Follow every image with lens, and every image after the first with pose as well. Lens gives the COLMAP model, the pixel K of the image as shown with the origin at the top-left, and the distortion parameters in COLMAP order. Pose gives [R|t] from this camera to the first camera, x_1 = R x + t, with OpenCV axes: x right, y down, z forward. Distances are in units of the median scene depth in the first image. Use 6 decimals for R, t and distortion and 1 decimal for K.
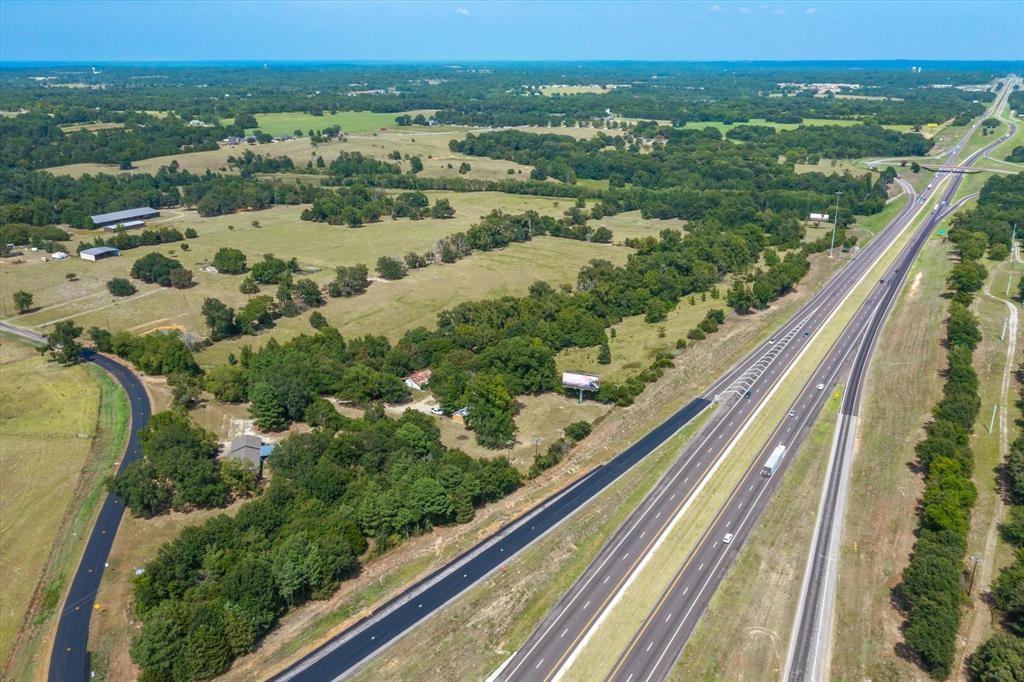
lens RADIAL K [[809.8, 0, 508.3], [0, 809.8, 342.8], [0, 0, 1]] dist [-0.014522, 0.004906]
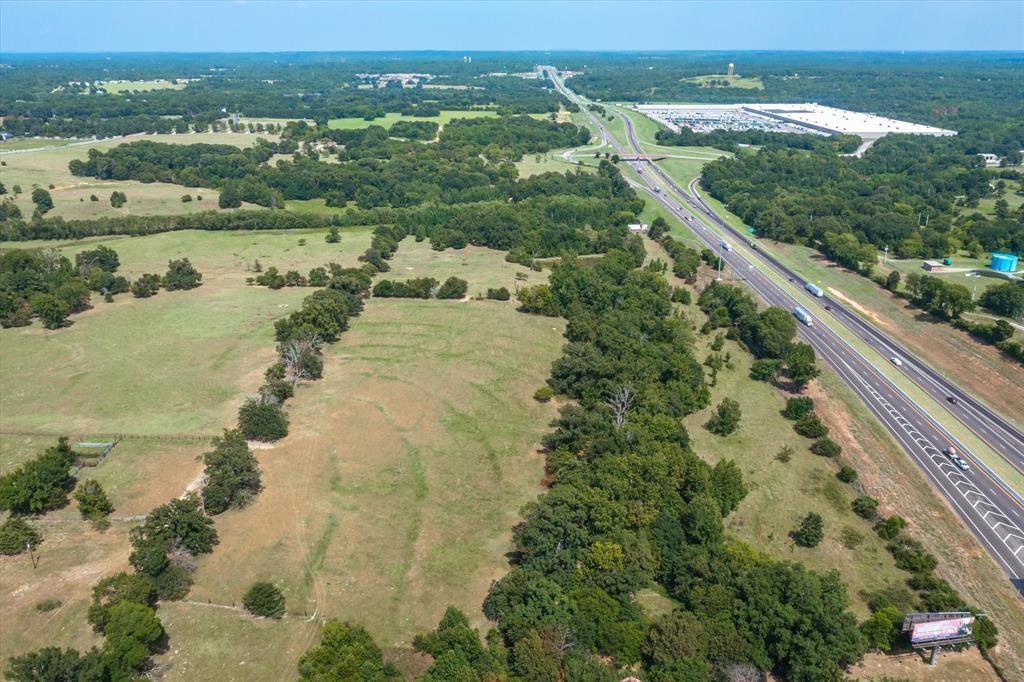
lens RADIAL K [[809.8, 0, 500.2], [0, 809.8, 333.9], [0, 0, 1]] dist [-0.014522, 0.004906]
pose [[0.863053, -0.166394, 0.476920, -0.126819], [0.166211, 0.985155, 0.042932, -0.071535], [-0.476984, 0.042217, 0.877897, 0.204141]]
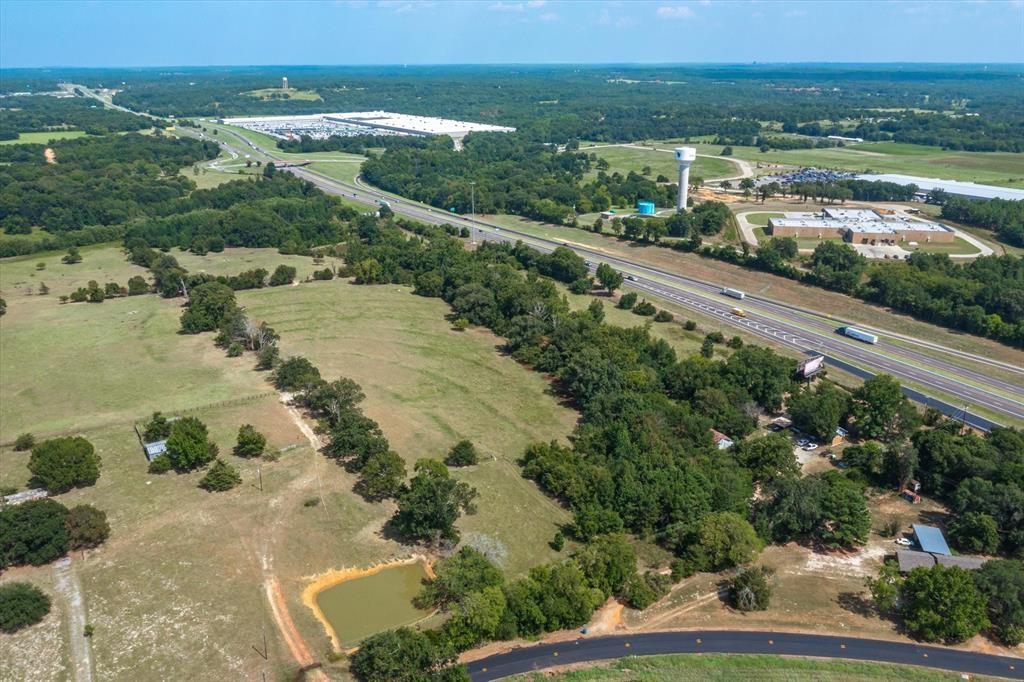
lens RADIAL K [[809.8, 0, 500.7], [0, 809.8, 339.0], [0, 0, 1]] dist [-0.014522, 0.004906]
pose [[0.462787, -0.286548, 0.838879, -0.297548], [0.297140, 0.941713, 0.157750, -0.083422], [-0.835186, 0.176260, 0.520957, 0.248084]]
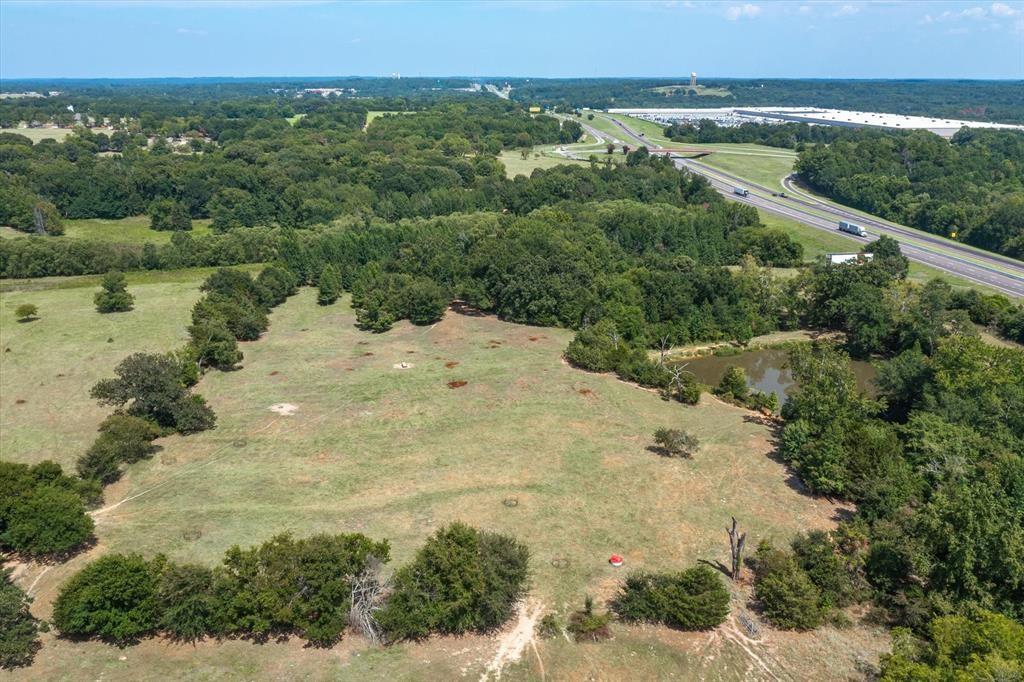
lens RADIAL K [[809.8, 0, 496.9], [0, 809.8, 370.0], [0, 0, 1]] dist [-0.014522, 0.004906]
pose [[0.819024, -0.193639, 0.540097, 0.029465], [0.190541, 0.979700, 0.062305, -0.110405], [-0.541197, 0.051881, 0.839294, 0.532605]]
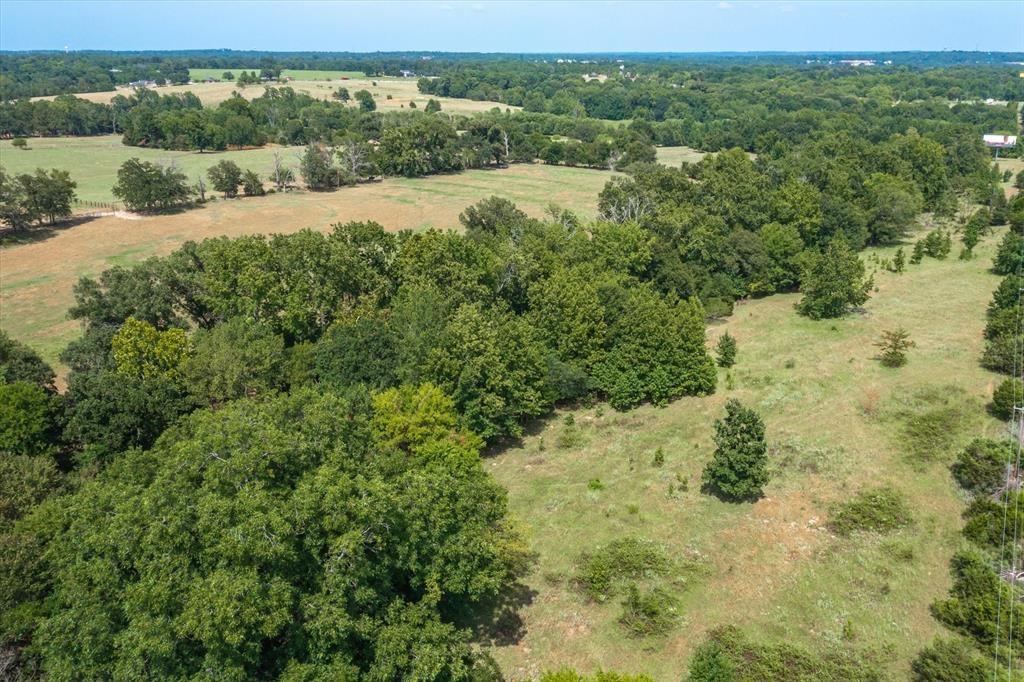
lens RADIAL K [[809.8, 0, 513.0], [0, 809.8, 341.0], [0, 0, 1]] dist [-0.014522, 0.004906]
pose [[0.999998, 0.000784, -0.001908, 0.020612], [-0.000781, 0.999999, 0.001285, -0.006501], [0.001909, -0.001284, 0.999997, 0.279259]]
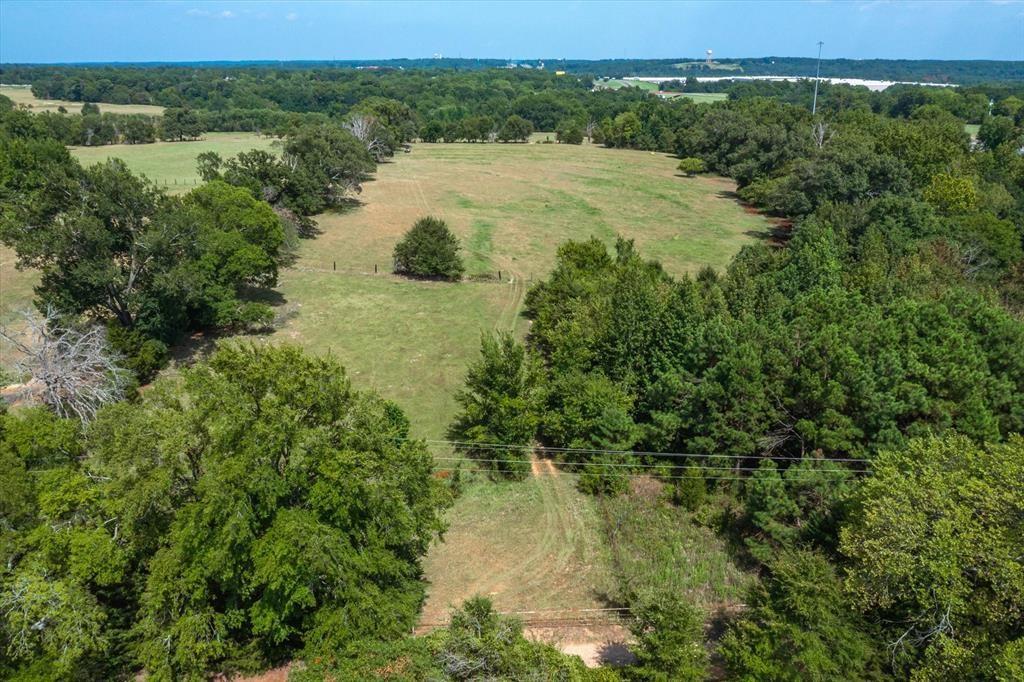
lens RADIAL K [[809.8, 0, 512.4], [0, 809.8, 342.6], [0, 0, 1]] dist [-0.014522, 0.004906]
pose [[0.832078, -0.182329, 0.523835, -0.147332], [0.186726, 0.981382, 0.044983, -0.001258], [-0.522284, 0.060384, 0.850631, 0.297543]]
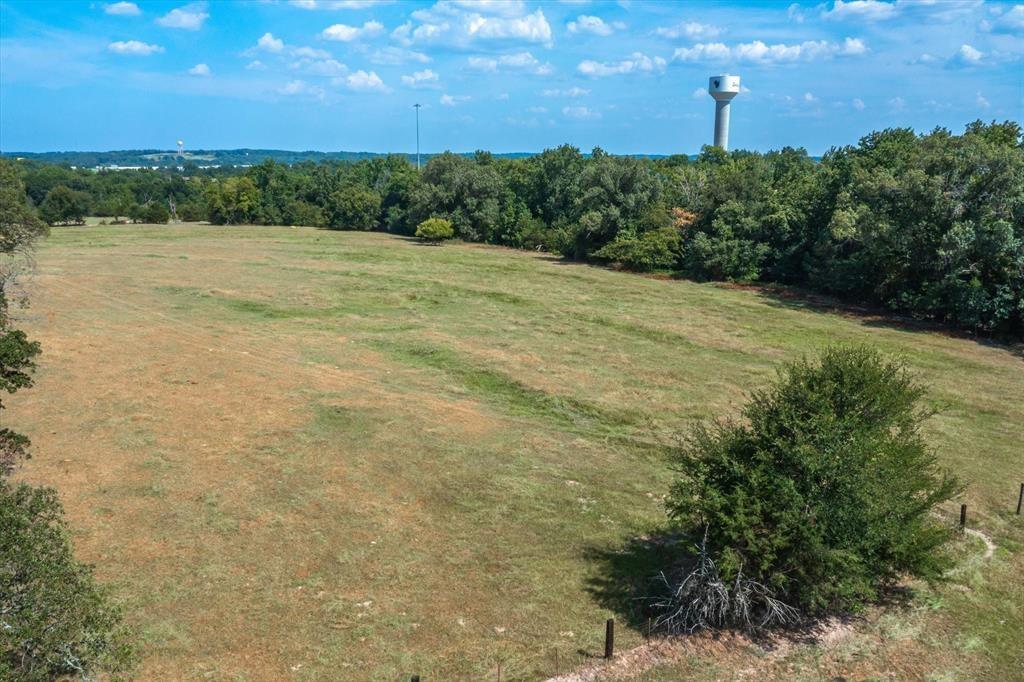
lens RADIAL K [[809.8, 0, 507.3], [0, 809.8, 332.3], [0, 0, 1]] dist [-0.014522, 0.004906]
pose [[0.355786, -0.194238, 0.914160, -0.120959], [0.309149, 0.947557, 0.081015, -0.021177], [-0.881954, 0.253787, 0.397176, 0.397735]]
